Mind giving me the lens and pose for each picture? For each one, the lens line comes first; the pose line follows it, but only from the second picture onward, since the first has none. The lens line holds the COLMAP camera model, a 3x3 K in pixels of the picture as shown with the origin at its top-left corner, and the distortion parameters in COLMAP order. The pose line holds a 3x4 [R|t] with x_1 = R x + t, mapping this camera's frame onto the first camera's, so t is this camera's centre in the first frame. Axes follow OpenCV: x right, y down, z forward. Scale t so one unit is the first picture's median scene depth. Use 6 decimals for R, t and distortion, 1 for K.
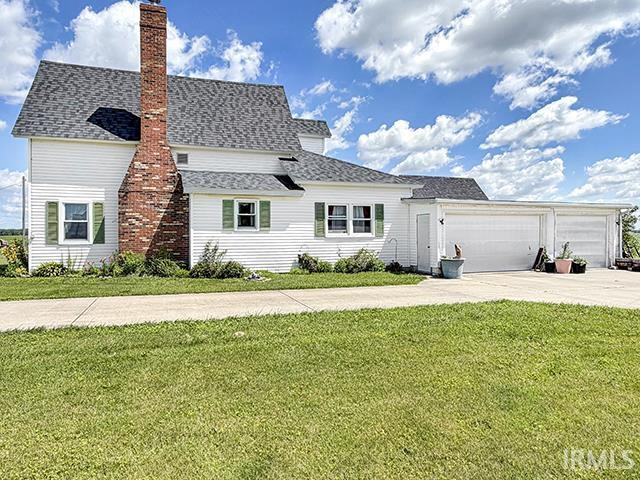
lens RADIAL K [[420.6, 0, 320.5], [0, 420.6, 237.6], [0, 0, 1]] dist [-0.004206, -0.000261]
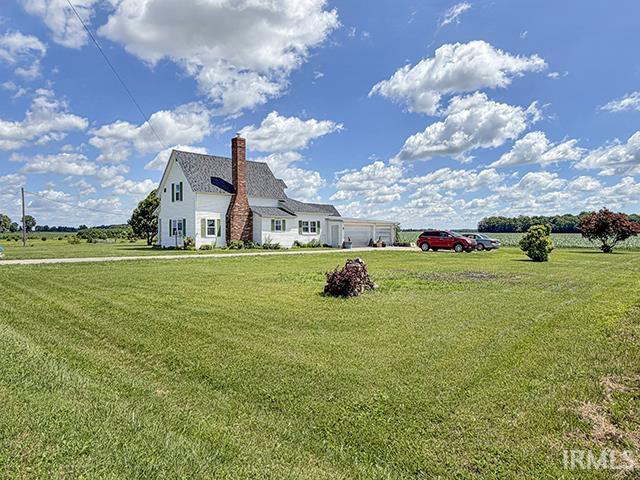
lens RADIAL K [[420.6, 0, 319.6], [0, 420.6, 239.5], [0, 0, 1]] dist [-0.004206, -0.000261]
pose [[0.887201, -0.004068, 0.461365, -1.099632], [0.002401, 0.999988, 0.004200, 0.021552], [-0.461377, -0.002618, 0.887201, -1.343778]]
